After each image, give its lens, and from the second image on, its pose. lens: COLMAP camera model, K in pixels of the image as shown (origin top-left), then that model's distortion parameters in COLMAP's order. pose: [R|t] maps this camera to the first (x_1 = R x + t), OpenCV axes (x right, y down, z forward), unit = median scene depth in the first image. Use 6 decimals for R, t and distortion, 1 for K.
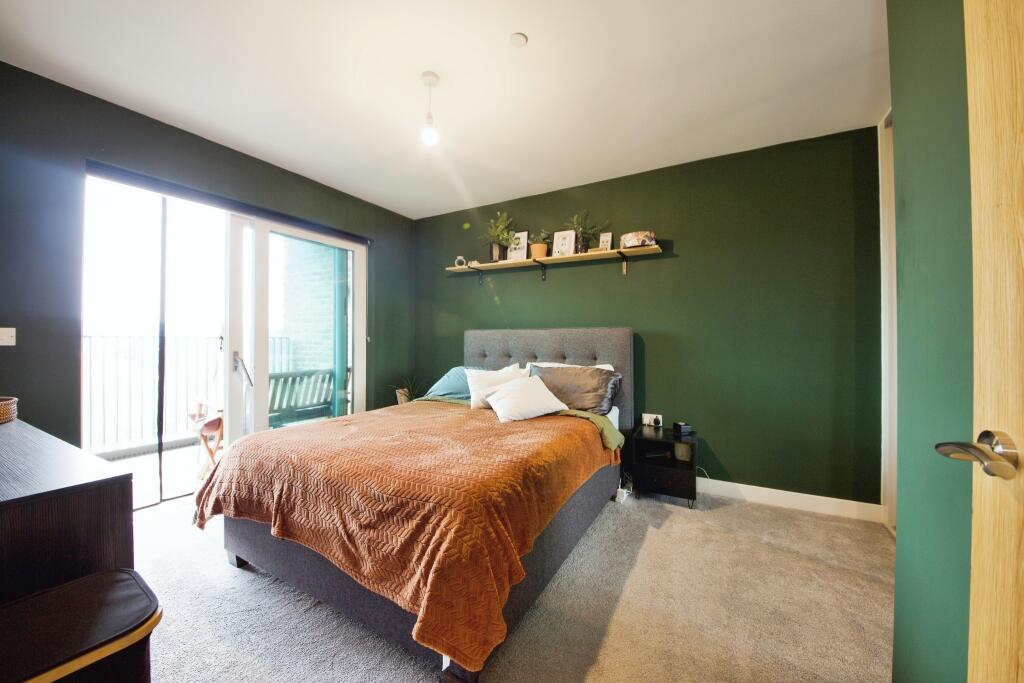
lens RADIAL K [[378.2, 0, 519.5], [0, 378.2, 339.1], [0, 0, 1]] dist [0.015217, -0.013535]
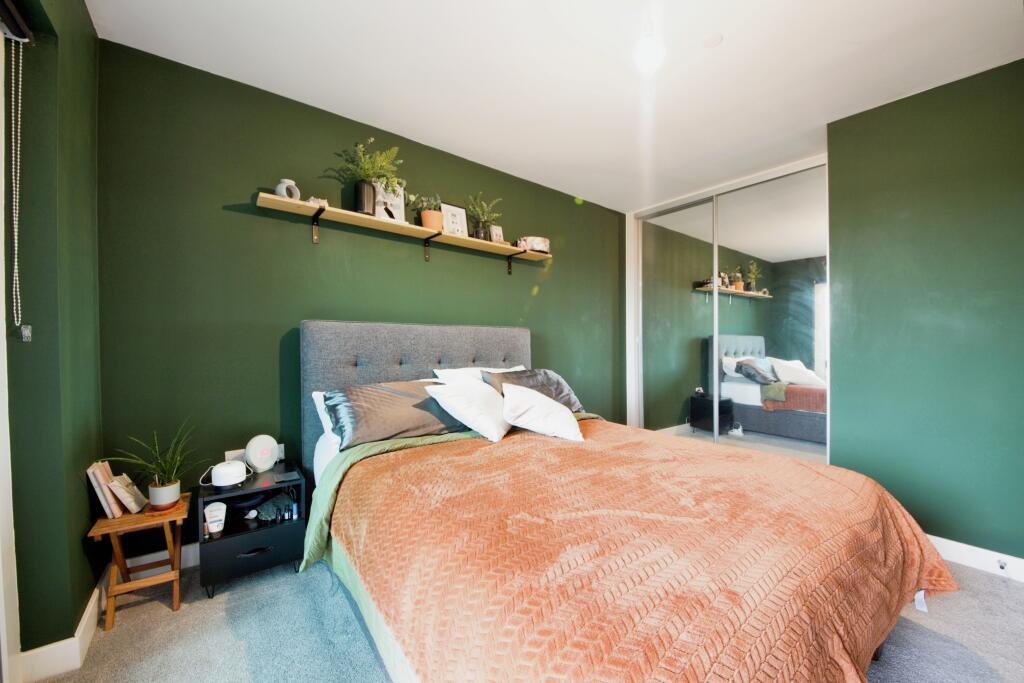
lens RADIAL K [[378.2, 0, 519.5], [0, 378.2, 339.1], [0, 0, 1]] dist [0.015217, -0.013535]
pose [[0.398035, 0.009578, 0.917320, -0.588192], [-0.016575, 0.999857, -0.003248, 0.001458], [-0.917221, -0.013912, 0.398137, 0.556168]]
